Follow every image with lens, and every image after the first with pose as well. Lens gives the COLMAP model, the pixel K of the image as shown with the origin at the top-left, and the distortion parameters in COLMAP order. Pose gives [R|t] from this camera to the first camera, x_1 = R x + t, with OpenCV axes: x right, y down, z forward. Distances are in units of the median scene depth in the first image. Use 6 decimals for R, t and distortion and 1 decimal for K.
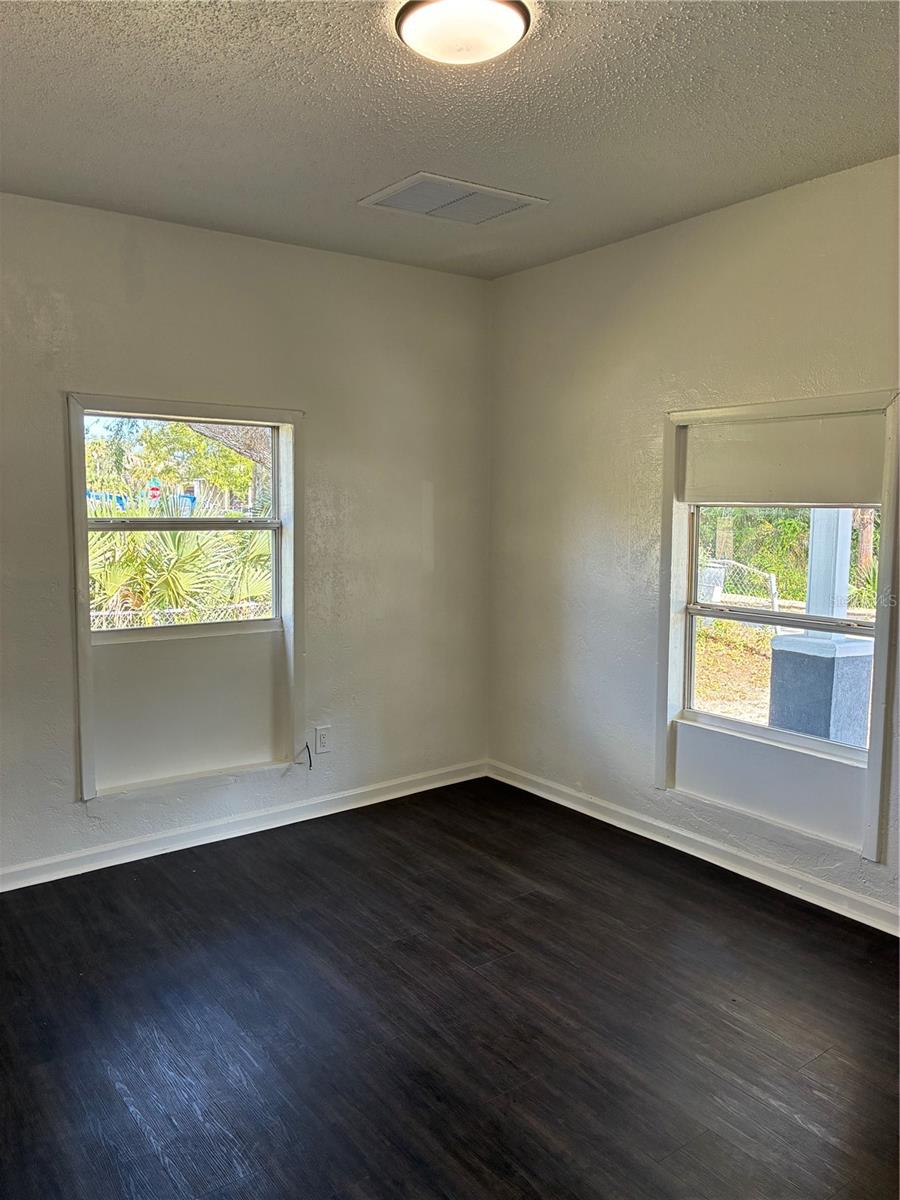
lens RADIAL K [[914.8, 0, 445.8], [0, 914.8, 592.9], [0, 0, 1]] dist [0.055445, -0.002635]
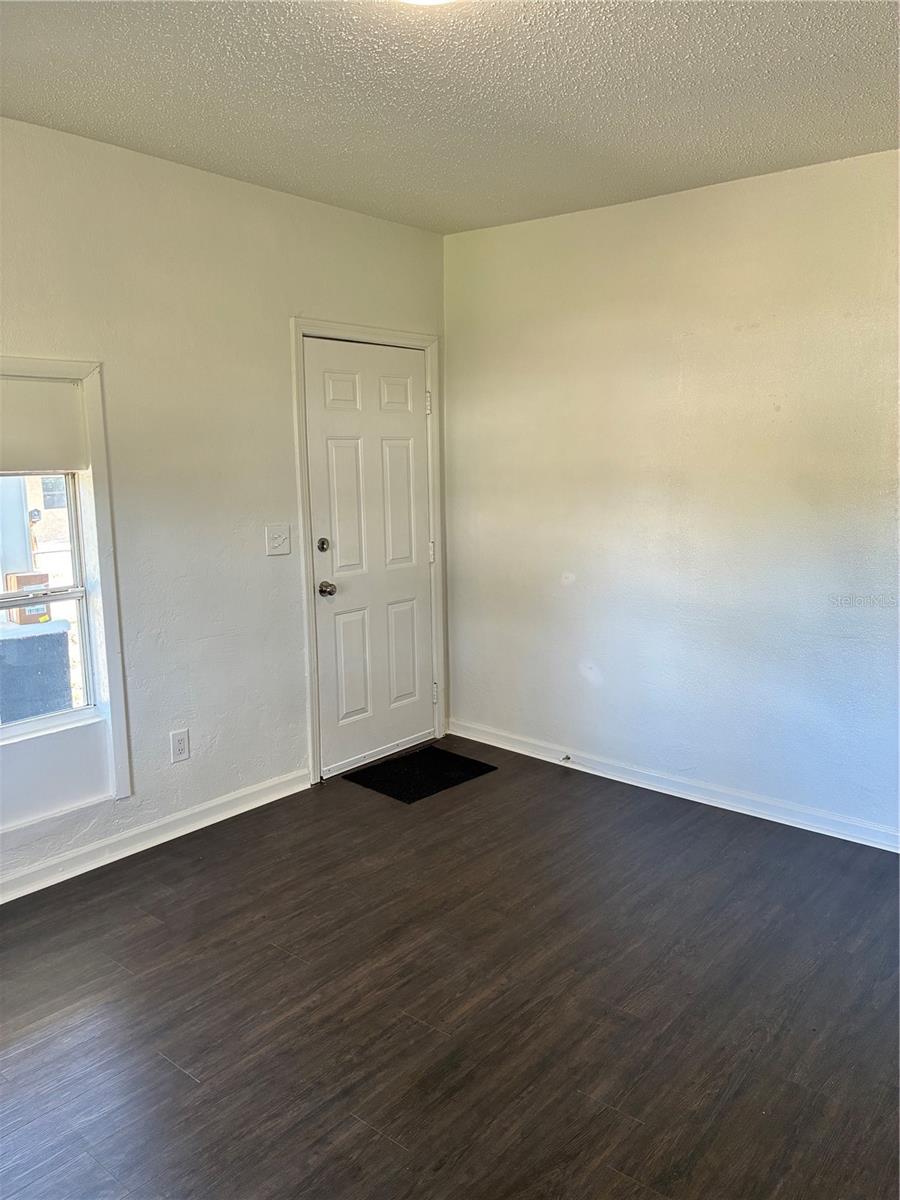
lens RADIAL K [[914.8, 0, 445.8], [0, 914.8, 592.9], [0, 0, 1]] dist [0.055445, -0.002635]
pose [[-0.233960, -0.136418, 0.962628, -0.643144], [0.115902, 0.979133, 0.166926, -0.085771], [-0.965313, 0.150625, -0.213267, 0.828342]]
